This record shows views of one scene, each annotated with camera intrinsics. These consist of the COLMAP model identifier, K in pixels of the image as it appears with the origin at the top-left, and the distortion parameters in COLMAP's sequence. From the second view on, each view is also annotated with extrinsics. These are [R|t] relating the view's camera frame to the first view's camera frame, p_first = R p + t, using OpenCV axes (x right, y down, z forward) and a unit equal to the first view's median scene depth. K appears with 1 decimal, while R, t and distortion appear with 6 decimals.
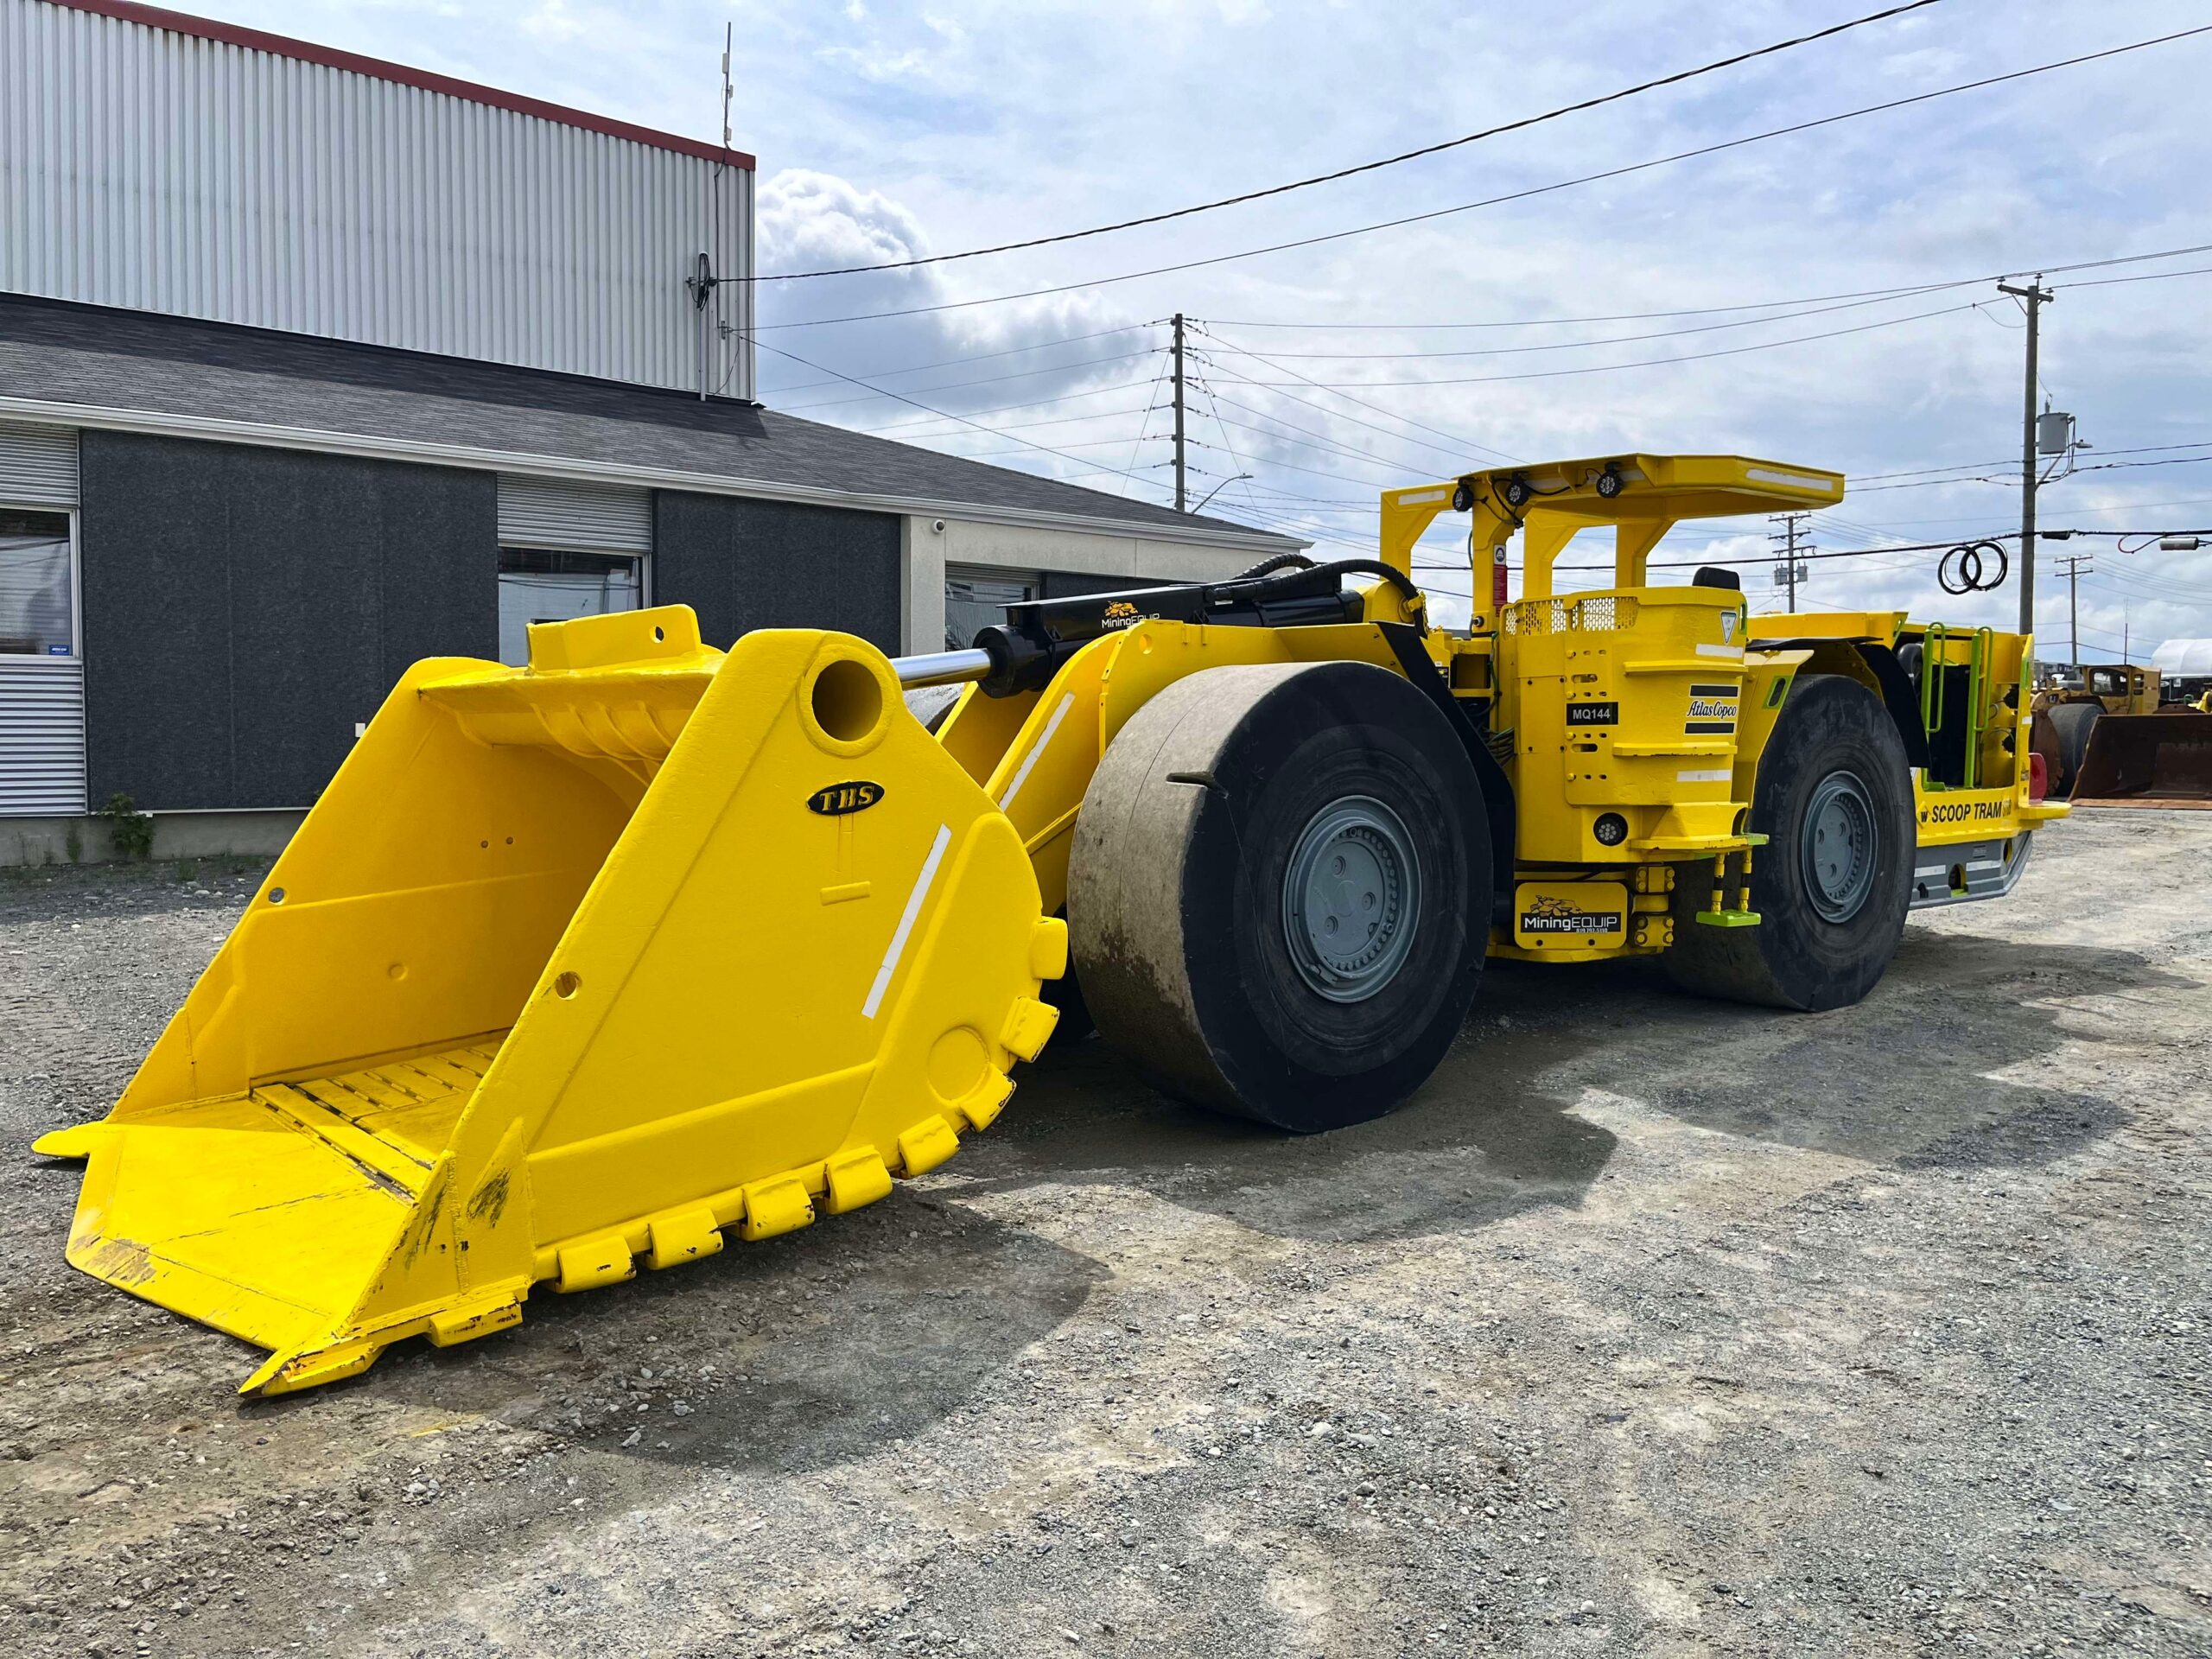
lens RADIAL K [[1684.4, 0, 1087.8], [0, 1684.4, 820.9], [0, 0, 1]] dist [0.057106, -0.086912]
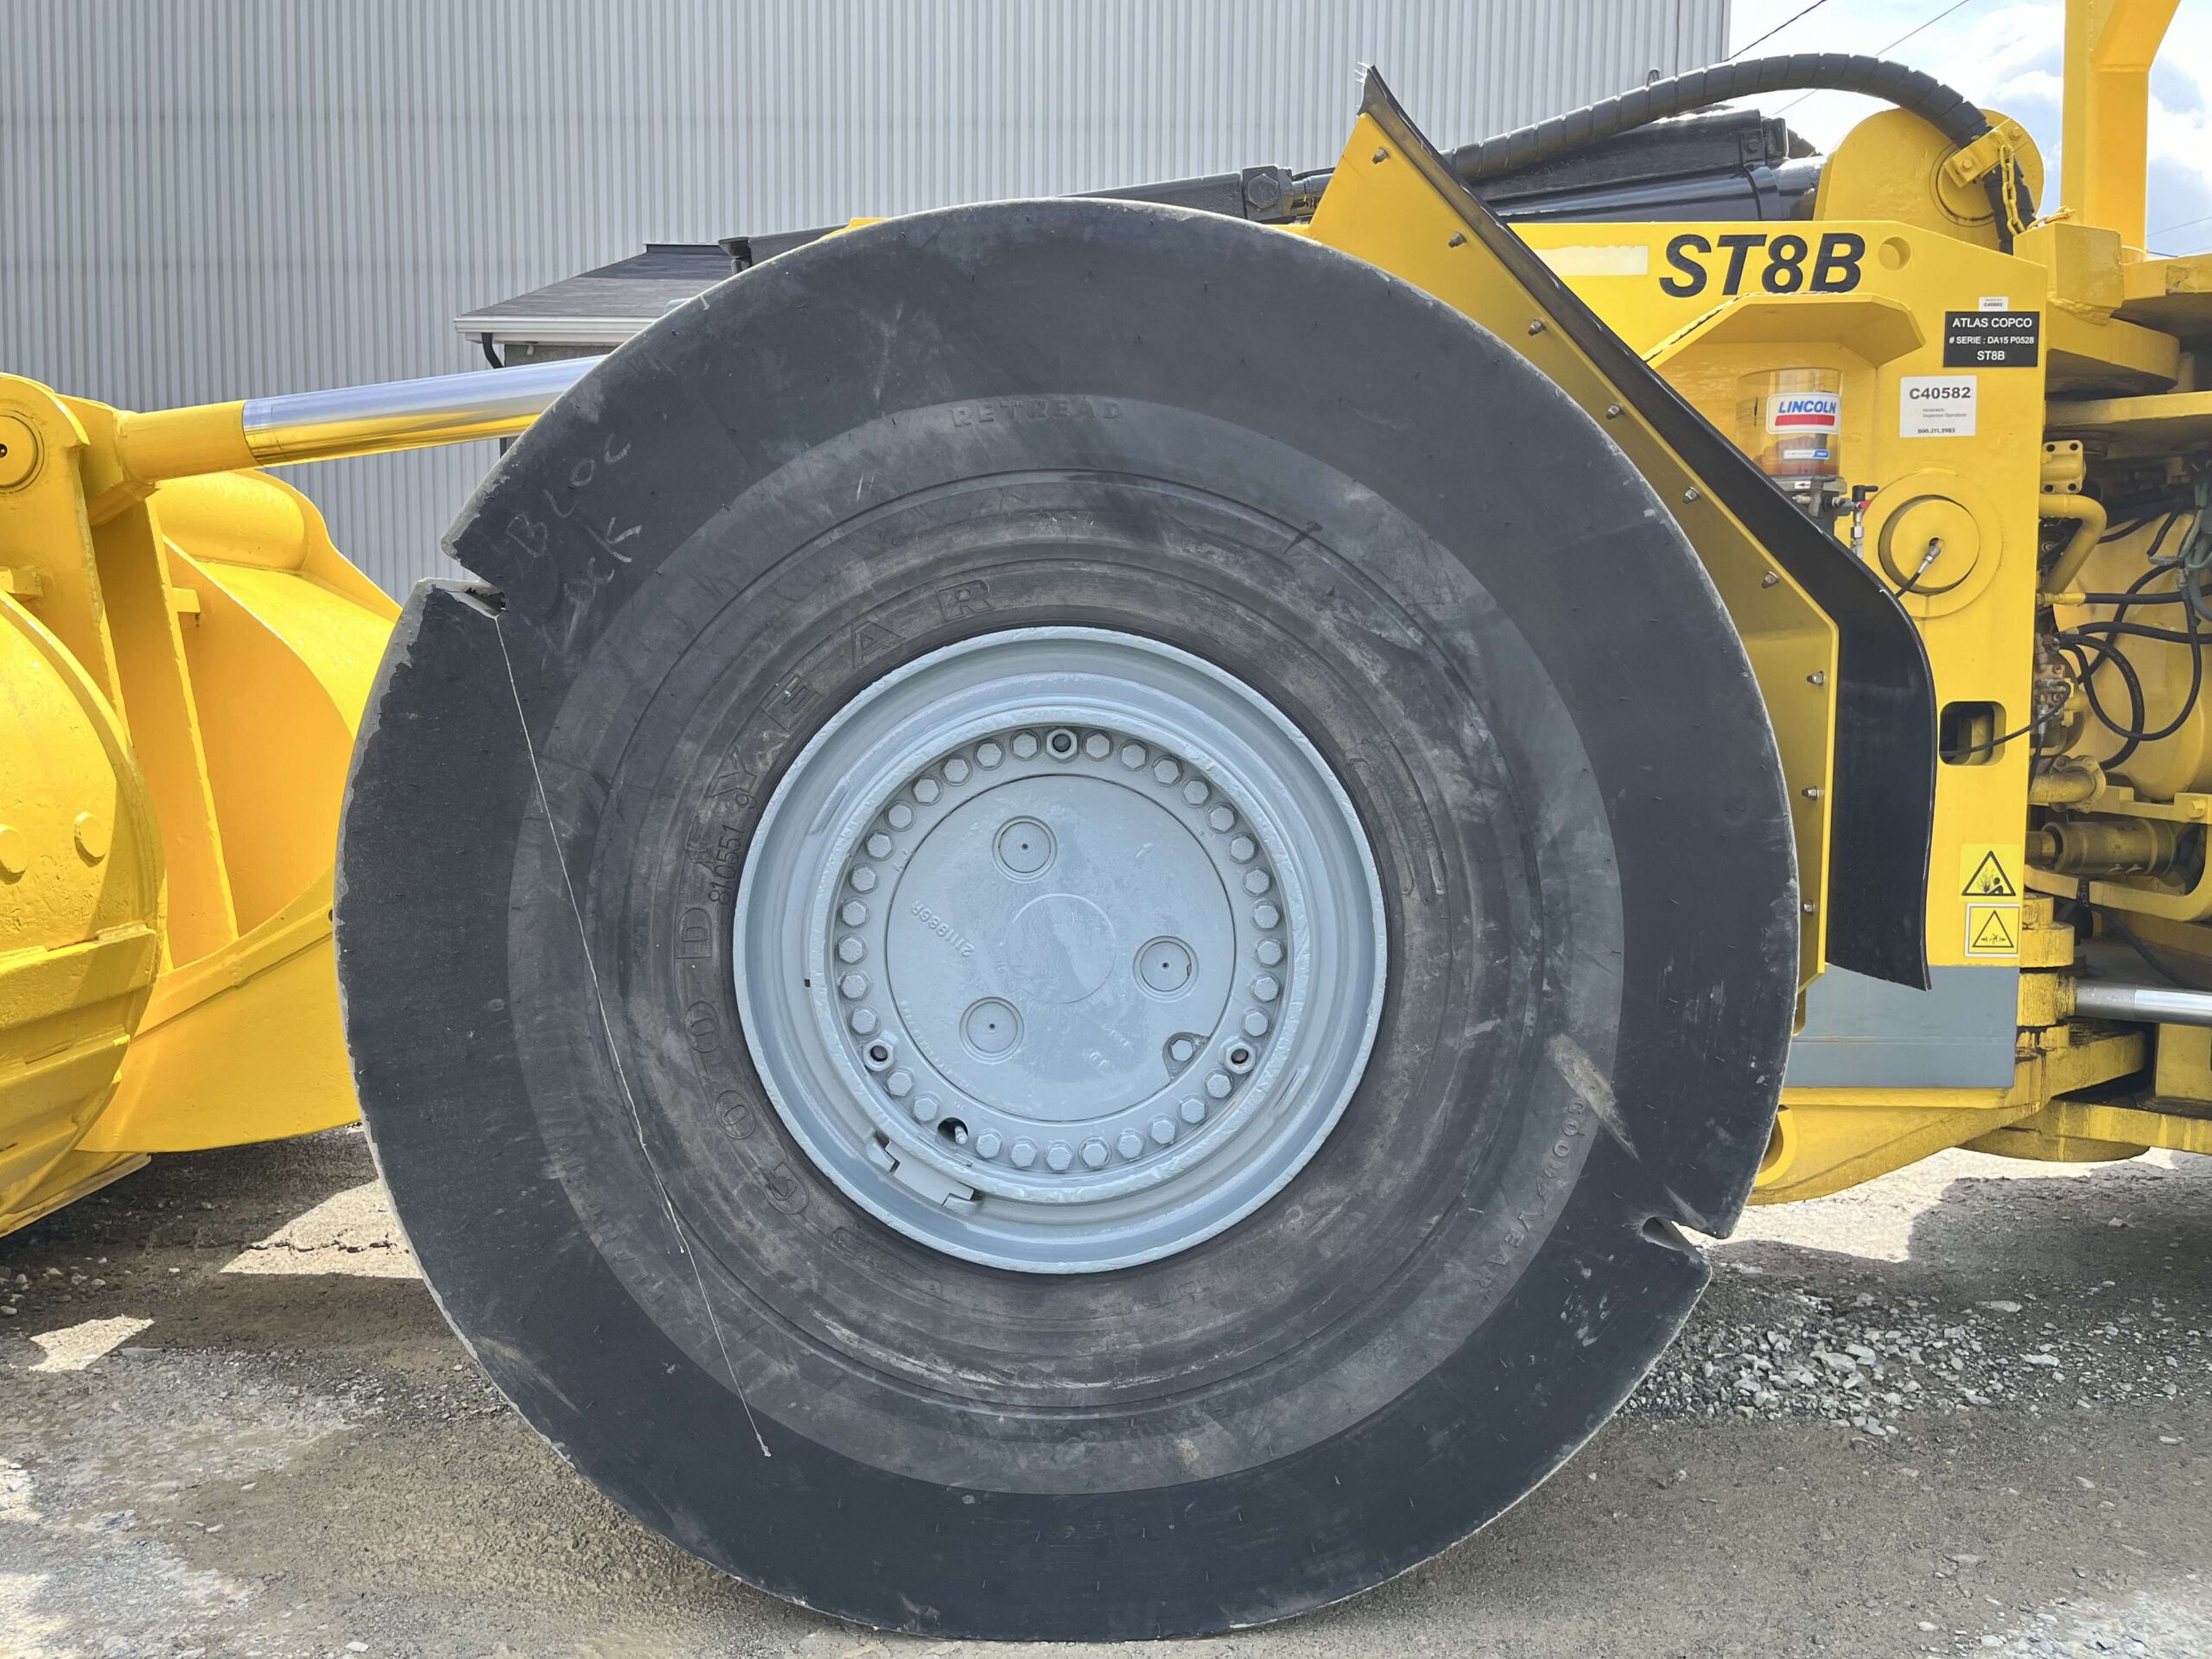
lens RADIAL K [[1684.4, 0, 1089.8], [0, 1684.4, 824.9], [0, 0, 1]] dist [0.057106, -0.086912]
pose [[0.758390, 0.051237, -0.649784, 0.367789], [-0.039051, 0.998686, 0.033172, 0.011307], [0.650630, 0.000218, 0.759395, 0.760364]]
